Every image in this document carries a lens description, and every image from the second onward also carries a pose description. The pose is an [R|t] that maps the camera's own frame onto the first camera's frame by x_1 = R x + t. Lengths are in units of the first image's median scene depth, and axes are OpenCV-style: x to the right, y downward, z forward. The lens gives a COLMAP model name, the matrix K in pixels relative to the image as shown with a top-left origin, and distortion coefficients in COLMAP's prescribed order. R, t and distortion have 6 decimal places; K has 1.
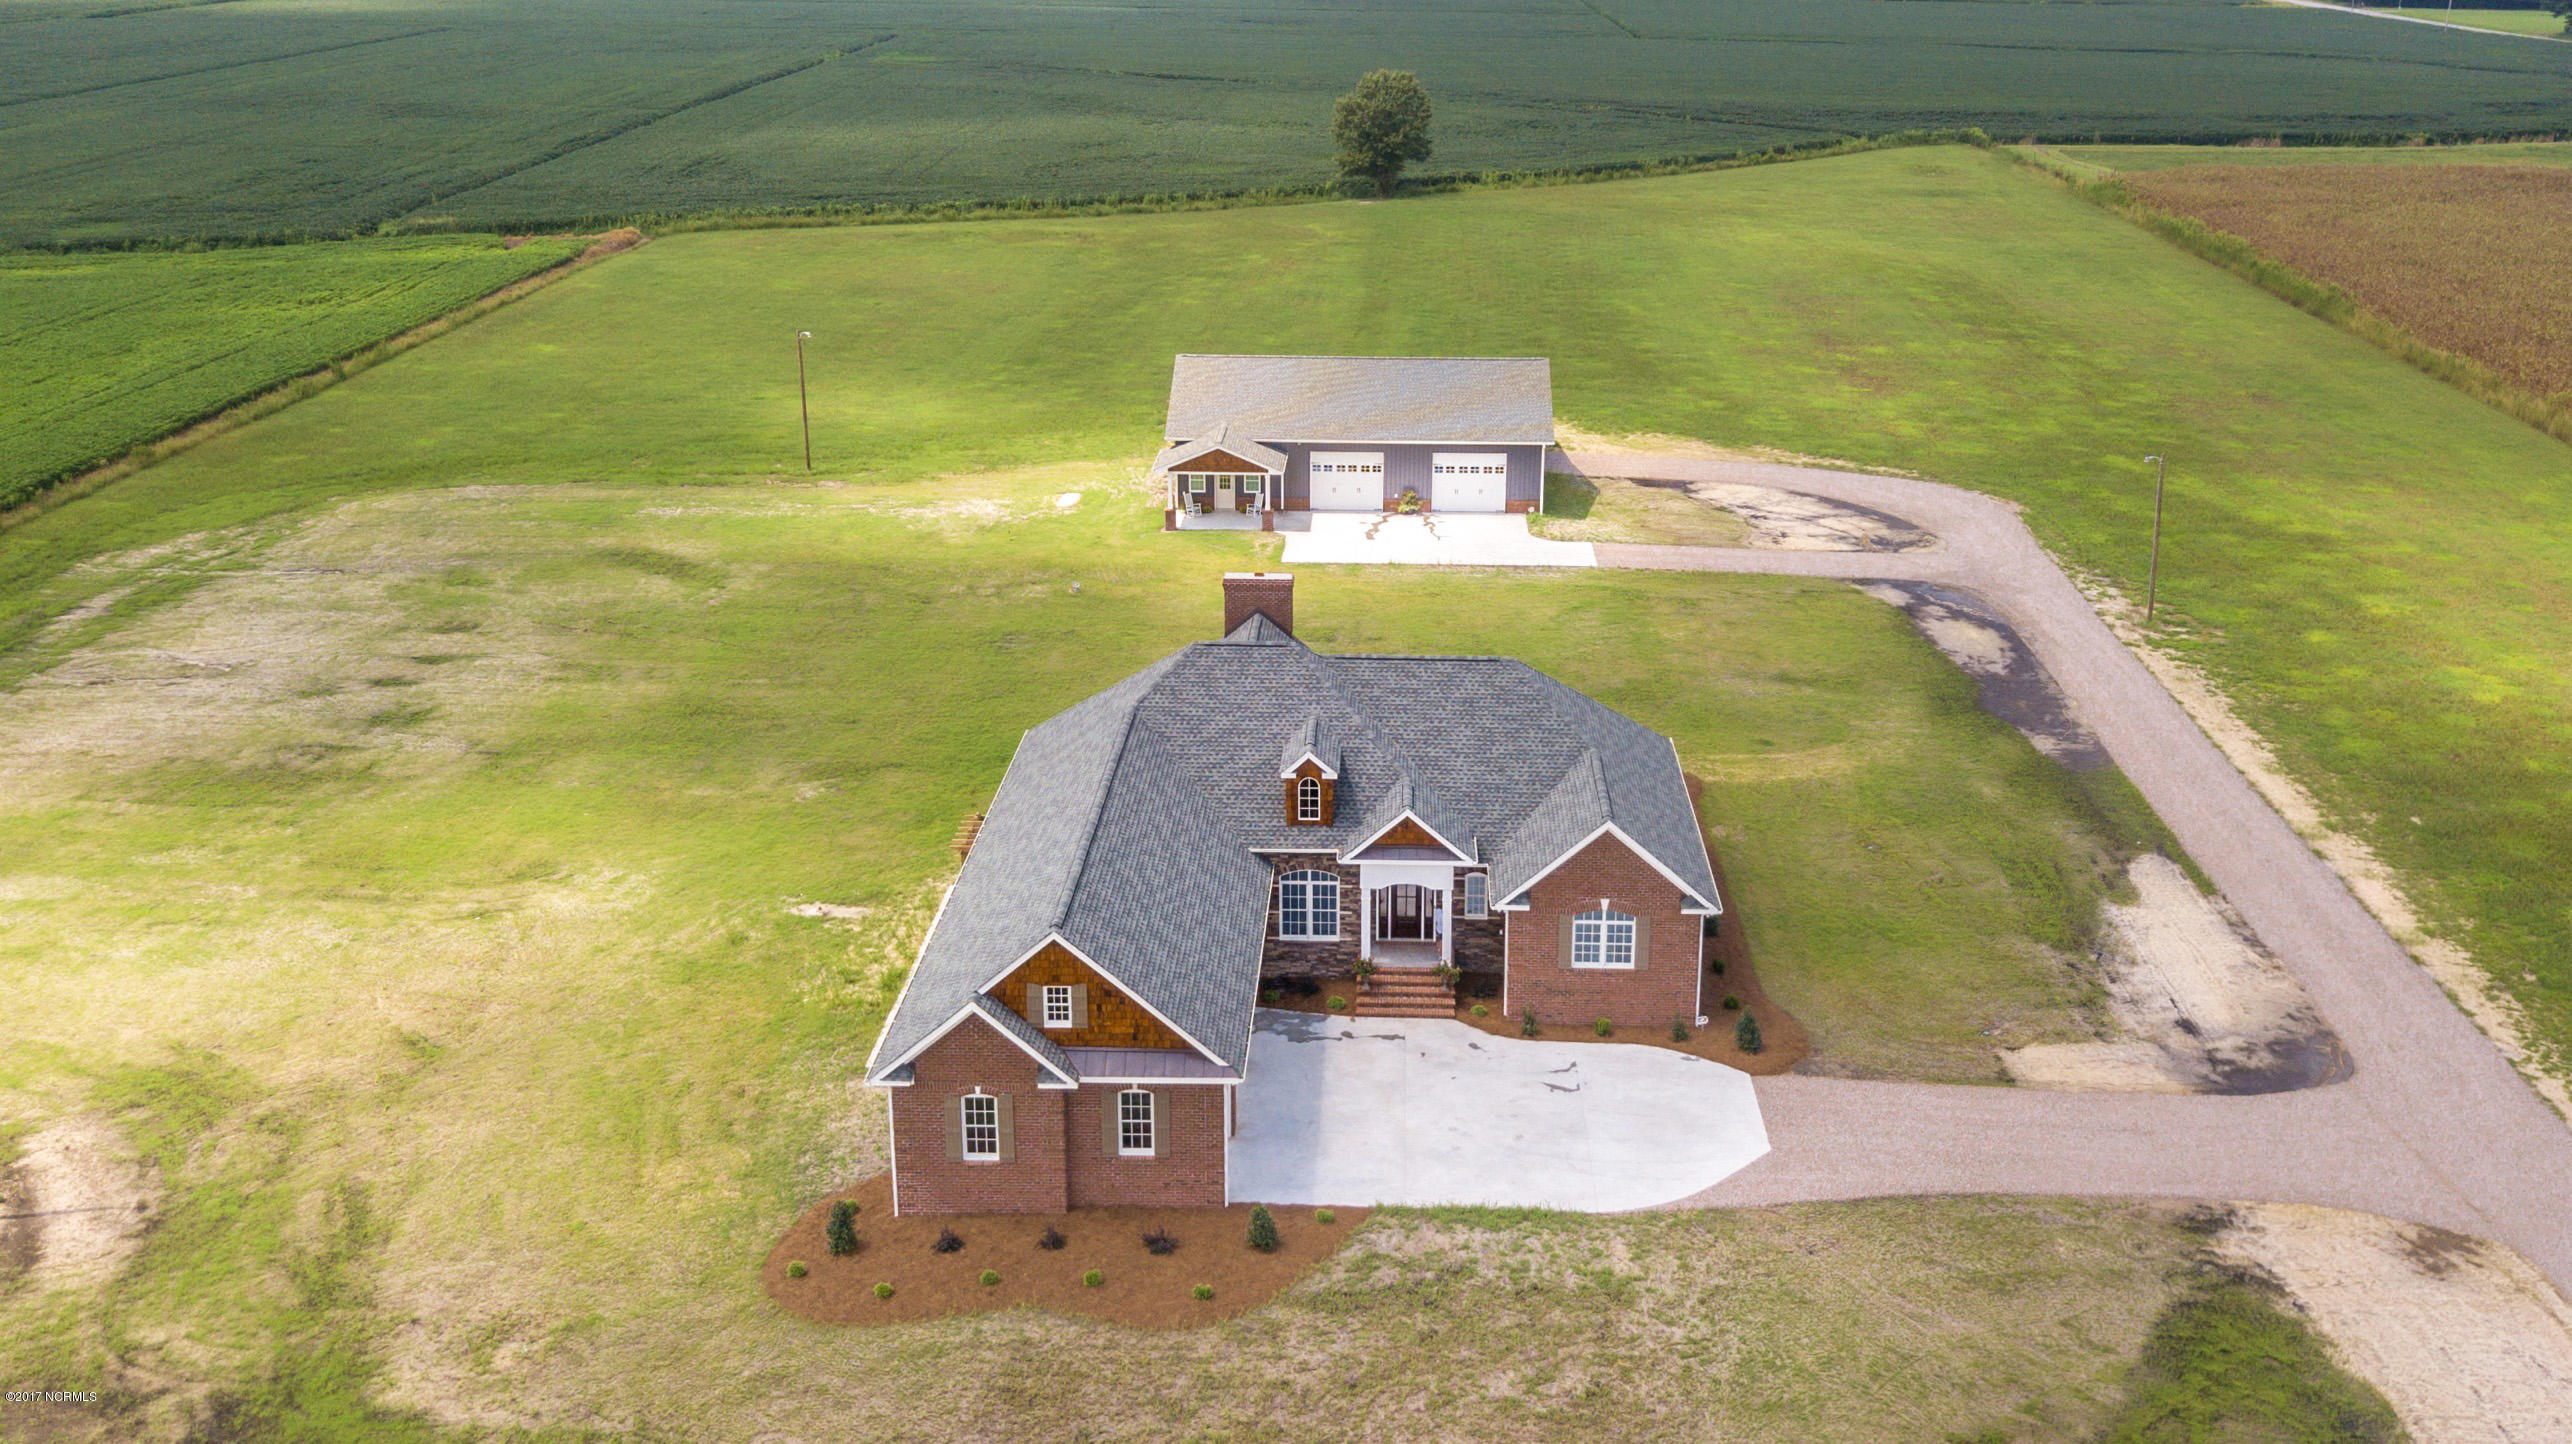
lens RADIAL K [[2464.7, 0, 1427.5], [0, 2464.7, 604.0], [0, 0, 1]] dist [0.005520, 0.004214]
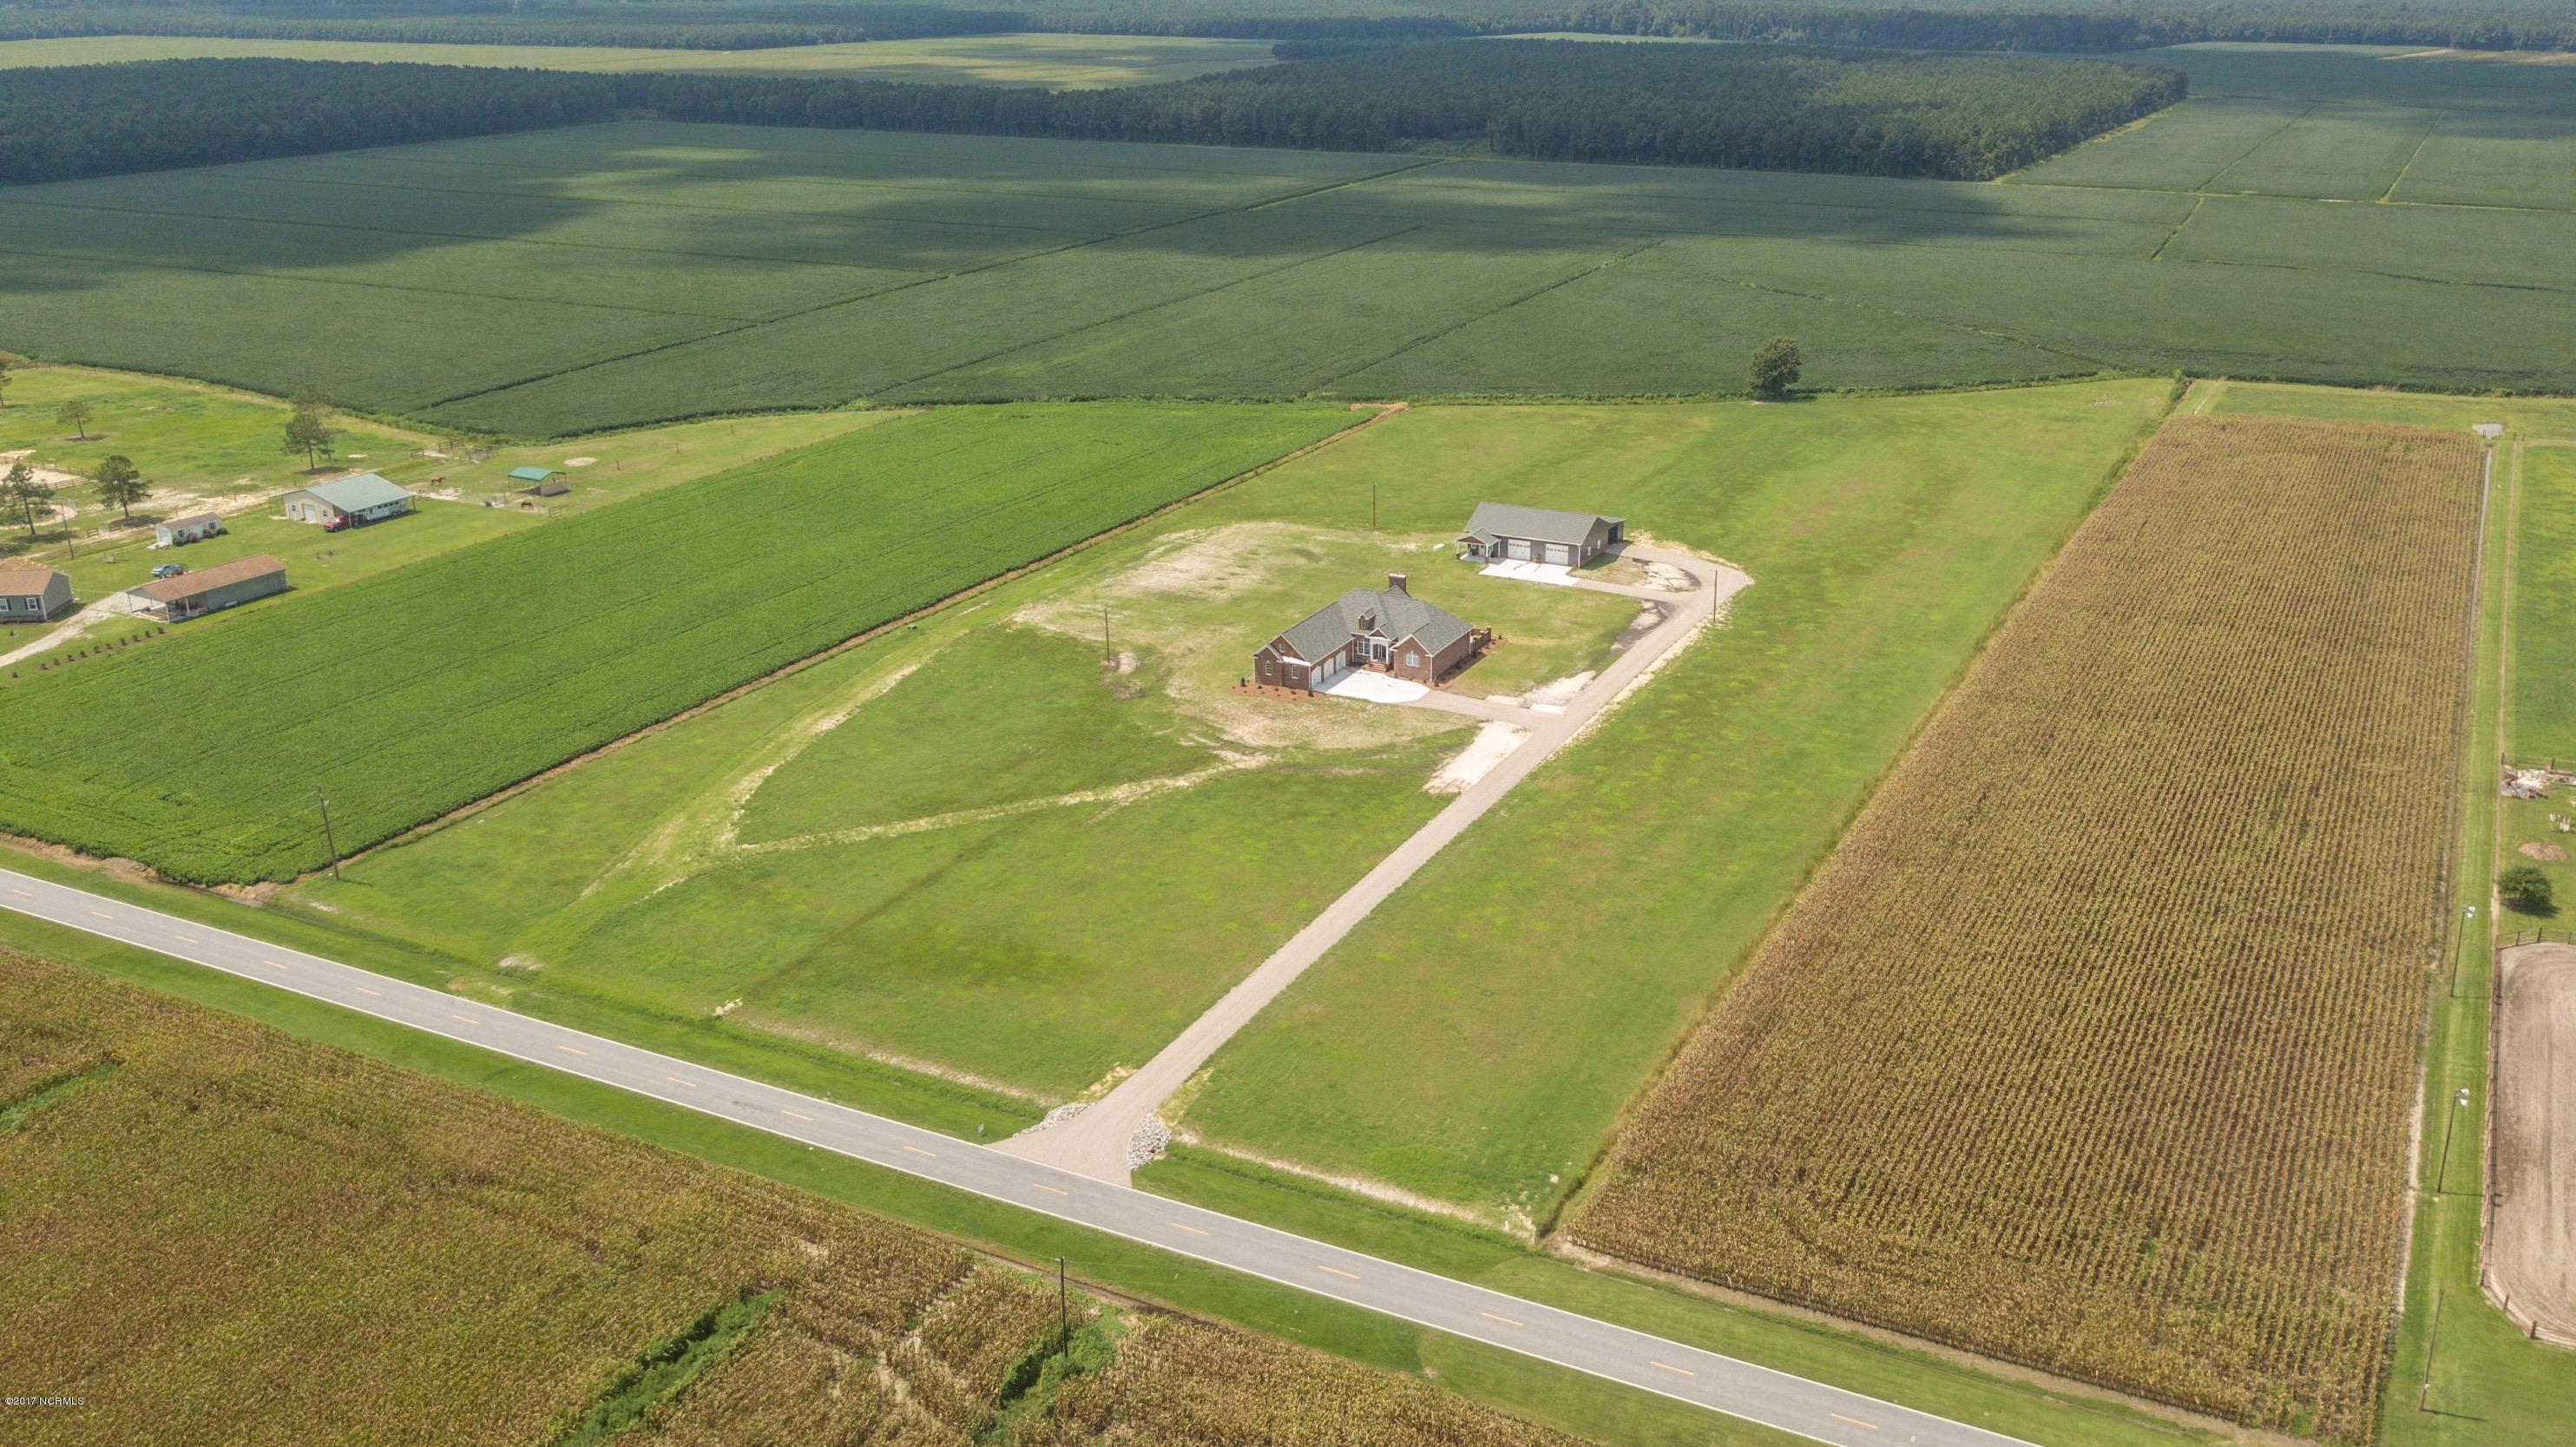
lens RADIAL K [[2143.6, 0, 1339.5], [0, 2143.6, 723.6], [0, 0, 1]] dist [-0.004566, -0.008435]
pose [[0.891221, 0.139001, -0.431744, 1.348886], [-0.110285, 0.989726, 0.090992, -0.076514], [0.439956, -0.033479, 0.897395, -2.126327]]
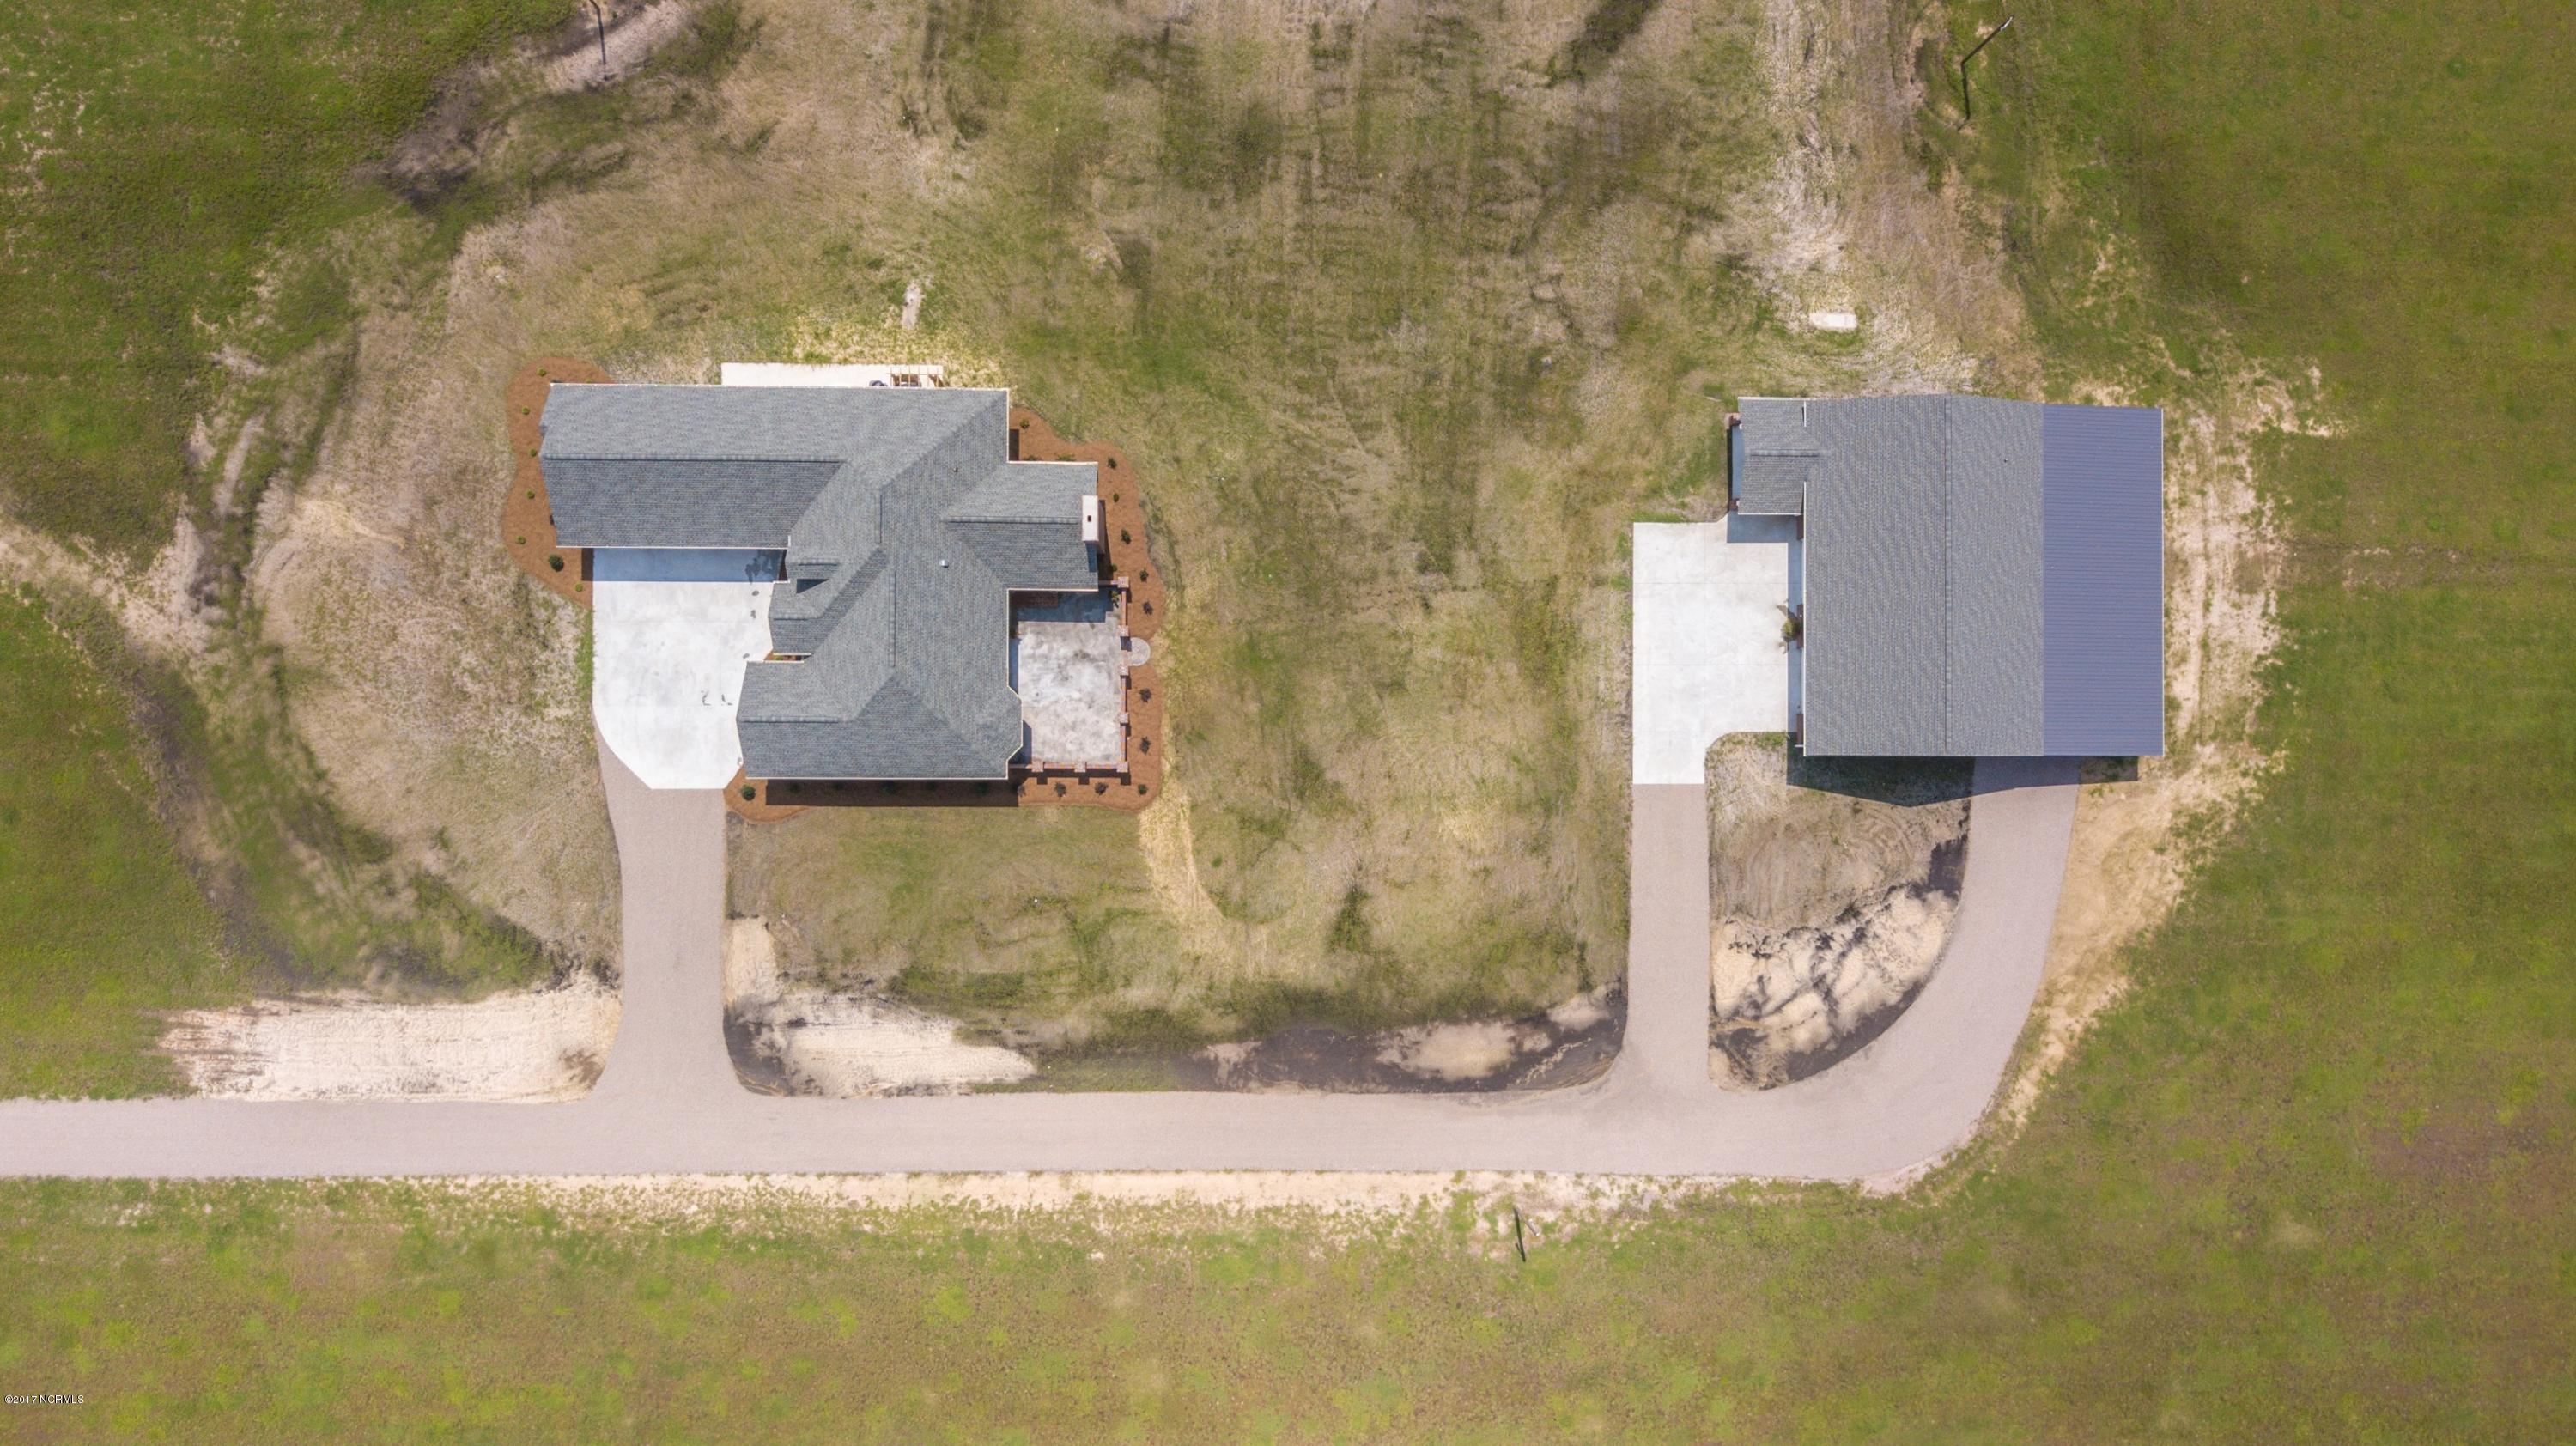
lens RADIAL K [[2041.2, 0, 1258.4], [0, 2041.2, 725.3], [0, 0, 1]] dist [0.002702, -0.007319]
pose [[-0.006624, 0.999540, -0.029596, 0.095802], [-0.322028, 0.025888, 0.946376, -1.203530], [0.946707, 0.015799, 0.321708, 0.666950]]
